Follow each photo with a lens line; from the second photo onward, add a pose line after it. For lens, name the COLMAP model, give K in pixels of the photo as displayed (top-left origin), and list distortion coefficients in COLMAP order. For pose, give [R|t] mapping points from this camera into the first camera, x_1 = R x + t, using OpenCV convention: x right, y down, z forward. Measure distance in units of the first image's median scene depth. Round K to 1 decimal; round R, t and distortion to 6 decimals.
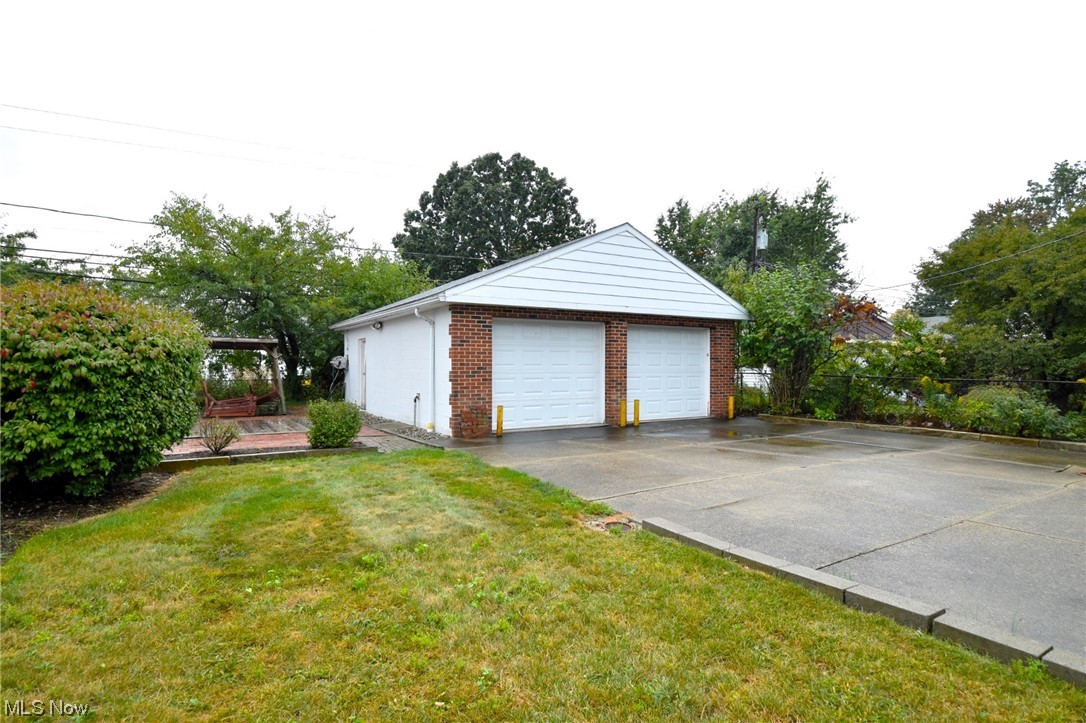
lens RADIAL K [[553.1, 0, 525.4], [0, 553.1, 375.8], [0, 0, 1]] dist [-0.017988, -0.008127]
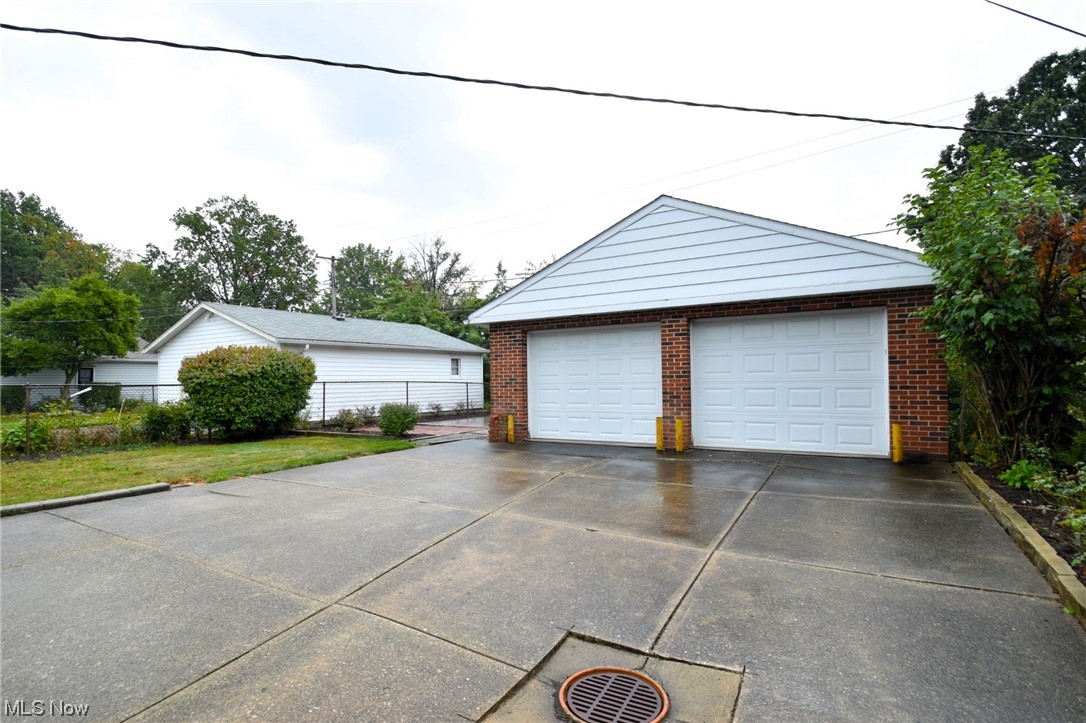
lens RADIAL K [[553.1, 0, 525.4], [0, 553.1, 375.8], [0, 0, 1]] dist [-0.017988, -0.008127]
pose [[0.471163, -0.011361, -0.881973, 0.757826], [0.000872, 0.999923, -0.012414, -0.006193], [0.882045, 0.005080, 0.471137, 0.430861]]
